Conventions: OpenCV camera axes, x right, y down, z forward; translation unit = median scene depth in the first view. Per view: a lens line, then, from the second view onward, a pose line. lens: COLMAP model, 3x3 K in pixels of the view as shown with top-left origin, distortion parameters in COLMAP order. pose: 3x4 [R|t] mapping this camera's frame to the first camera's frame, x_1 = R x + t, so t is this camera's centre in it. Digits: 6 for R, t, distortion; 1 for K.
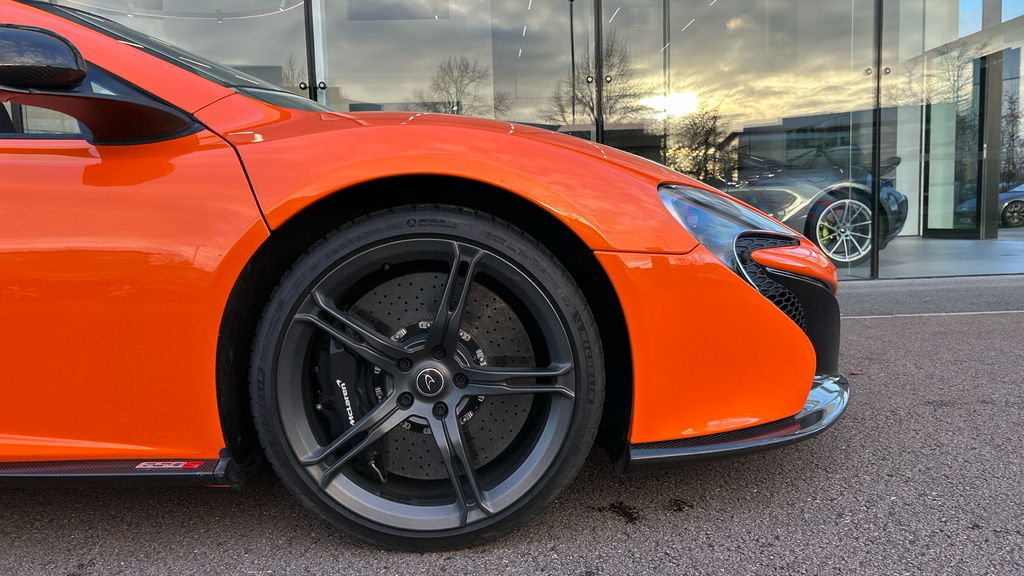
lens RADIAL K [[760.6, 0, 515.0], [0, 760.6, 298.9], [0, 0, 1]] dist [0.037433, -0.036211]
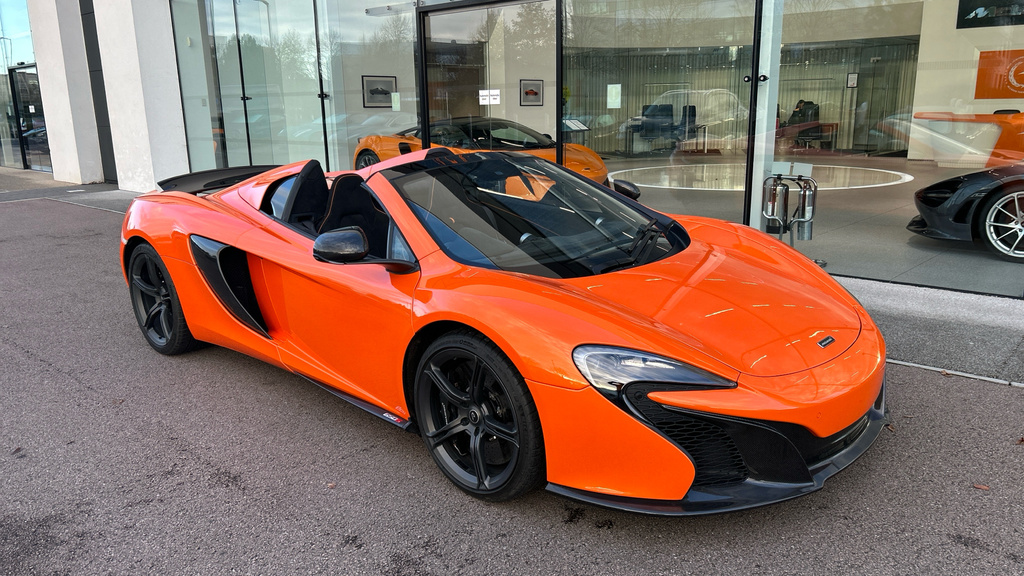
lens RADIAL K [[760.6, 0, 510.9], [0, 760.6, 292.4], [0, 0, 1]] dist [0.037433, -0.036211]
pose [[0.685422, 0.187945, -0.703472, 1.321746], [-0.067684, 0.978377, 0.195443, -0.617571], [0.724993, -0.086347, 0.683322, -0.281008]]
